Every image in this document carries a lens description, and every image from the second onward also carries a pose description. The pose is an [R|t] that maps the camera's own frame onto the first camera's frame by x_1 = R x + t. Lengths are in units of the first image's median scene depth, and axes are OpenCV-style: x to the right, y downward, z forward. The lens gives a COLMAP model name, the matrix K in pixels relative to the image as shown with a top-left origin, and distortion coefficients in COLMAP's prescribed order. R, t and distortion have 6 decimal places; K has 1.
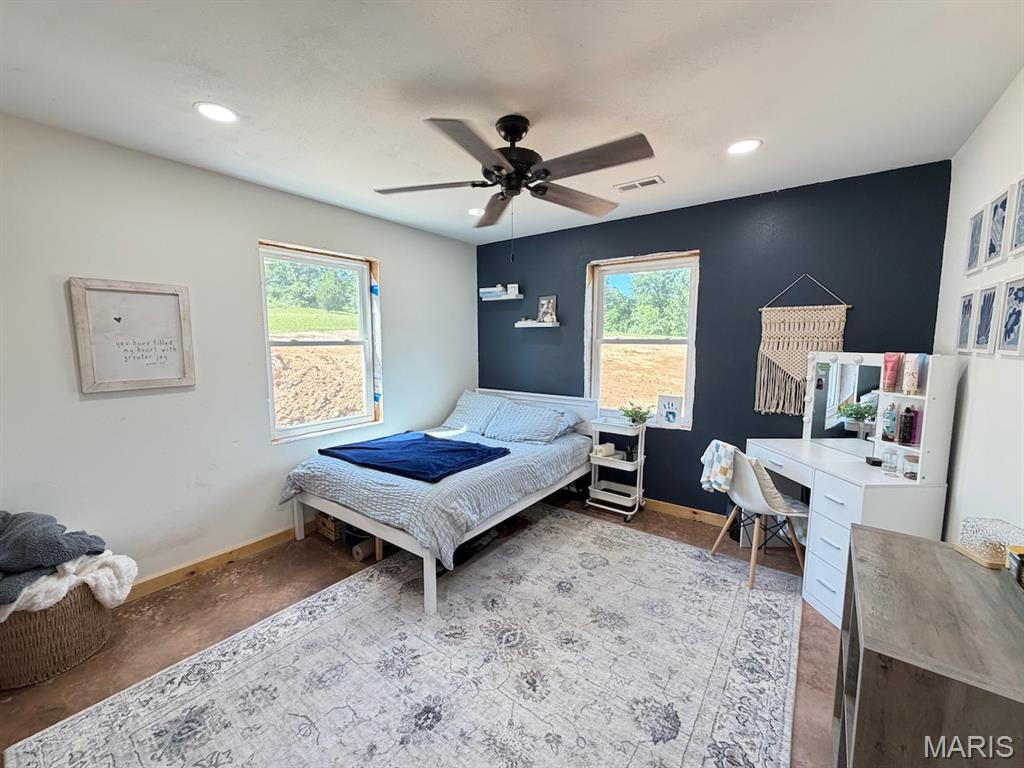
lens RADIAL K [[409.0, 0, 507.3], [0, 409.0, 384.1], [0, 0, 1]] dist [-0.001047, 0.000124]
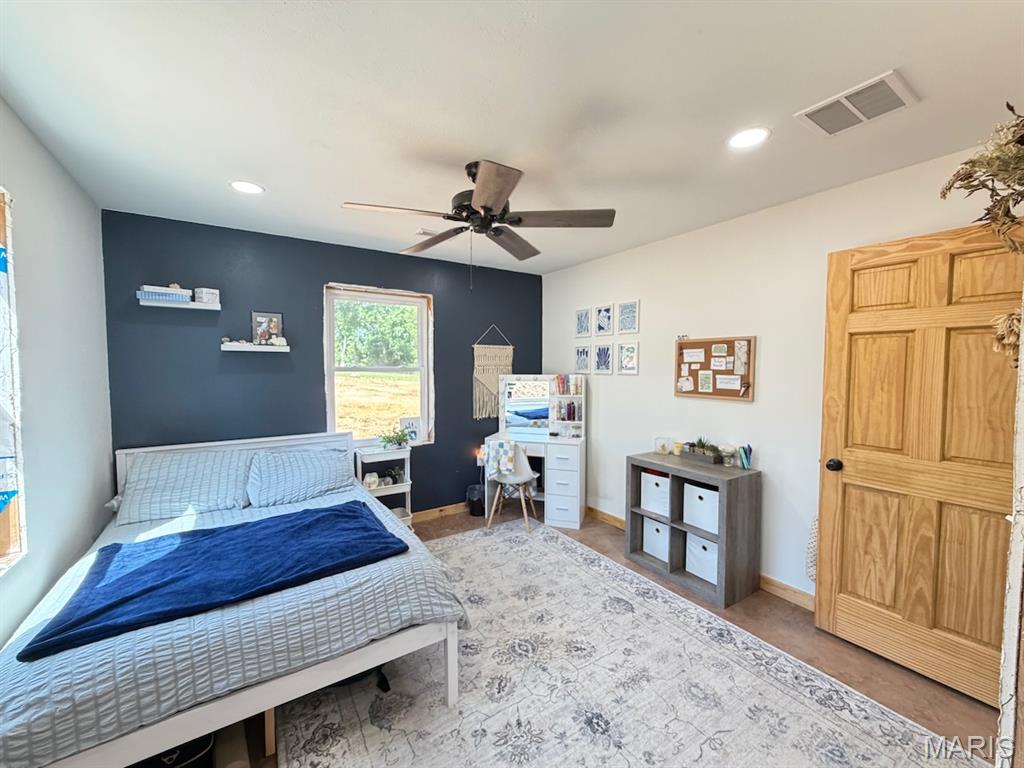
lens RADIAL K [[409.0, 0, 511.3], [0, 409.0, 383.0], [0, 0, 1]] dist [-0.001047, 0.000124]
pose [[0.341039, -0.040911, 0.939159, -0.844609], [0.100607, 0.994903, 0.006806, -0.065963], [-0.934650, 0.092165, 0.343417, 0.520253]]
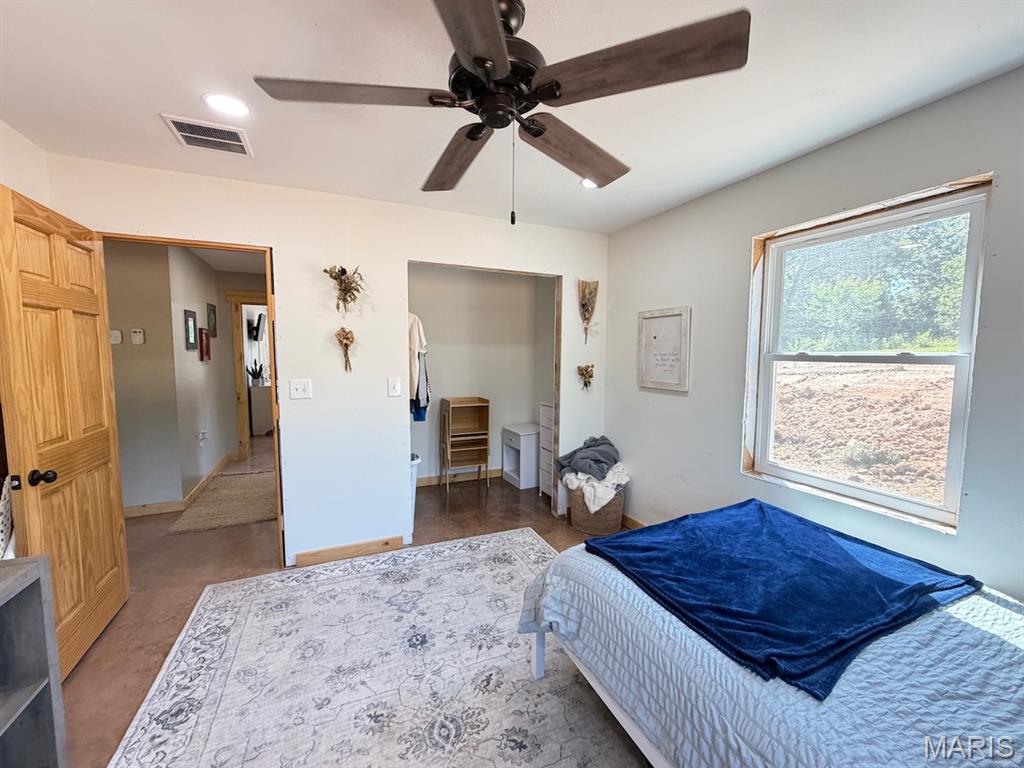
lens RADIAL K [[409.0, 0, 509.4], [0, 409.0, 385.1], [0, 0, 1]] dist [-0.001047, 0.000124]
pose [[-0.489583, 0.071316, -0.869036, 0.503762], [-0.097331, 0.985952, 0.135743, -0.131448], [0.866508, 0.151041, -0.475764, 1.196427]]
